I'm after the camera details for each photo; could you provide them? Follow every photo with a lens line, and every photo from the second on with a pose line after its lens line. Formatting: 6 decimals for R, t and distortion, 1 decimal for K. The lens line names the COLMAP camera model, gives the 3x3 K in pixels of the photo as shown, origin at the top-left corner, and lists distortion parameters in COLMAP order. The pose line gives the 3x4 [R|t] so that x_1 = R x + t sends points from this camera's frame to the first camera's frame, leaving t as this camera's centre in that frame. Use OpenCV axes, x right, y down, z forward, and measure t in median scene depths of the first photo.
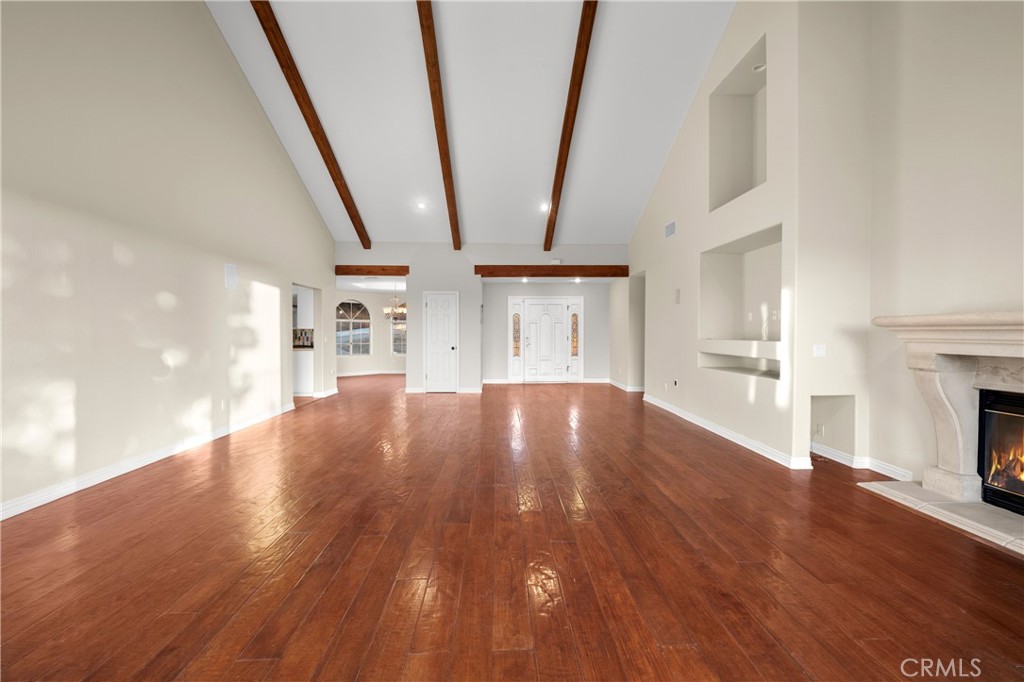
lens RADIAL K [[411.1, 0, 515.2], [0, 411.1, 336.5], [0, 0, 1]] dist [-0.003283, 0.000674]
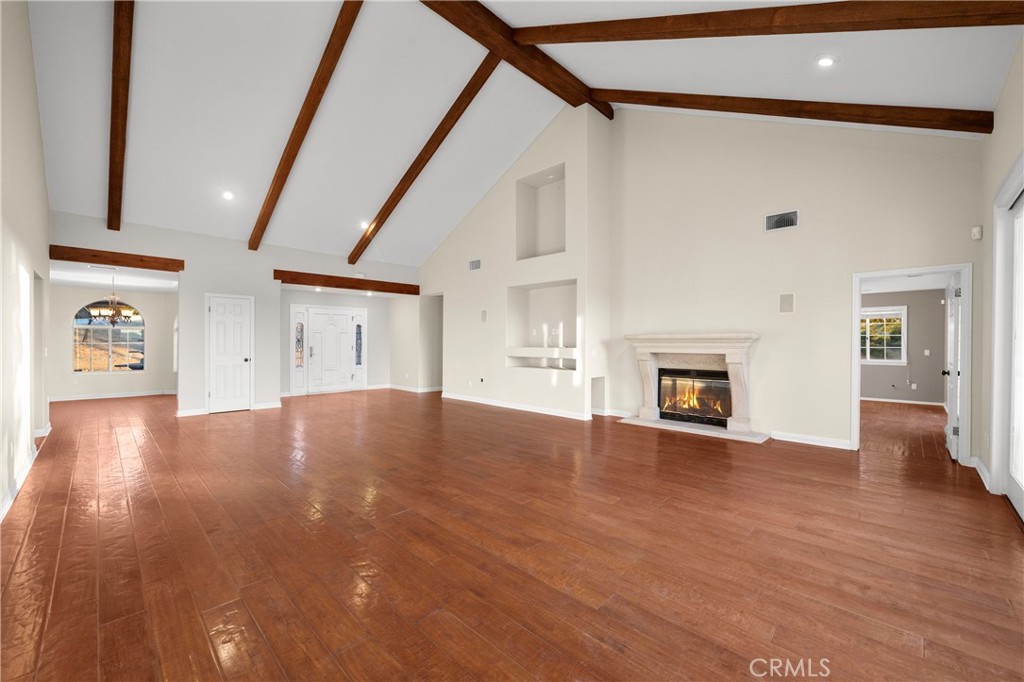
lens RADIAL K [[411.1, 0, 498.6], [0, 411.1, 342.5], [0, 0, 1]] dist [-0.003283, 0.000674]
pose [[0.736874, 0.000958, 0.676029, -0.353276], [0.004722, 0.999967, -0.006563, -0.000552], [-0.676013, 0.008028, 0.736846, -0.019769]]
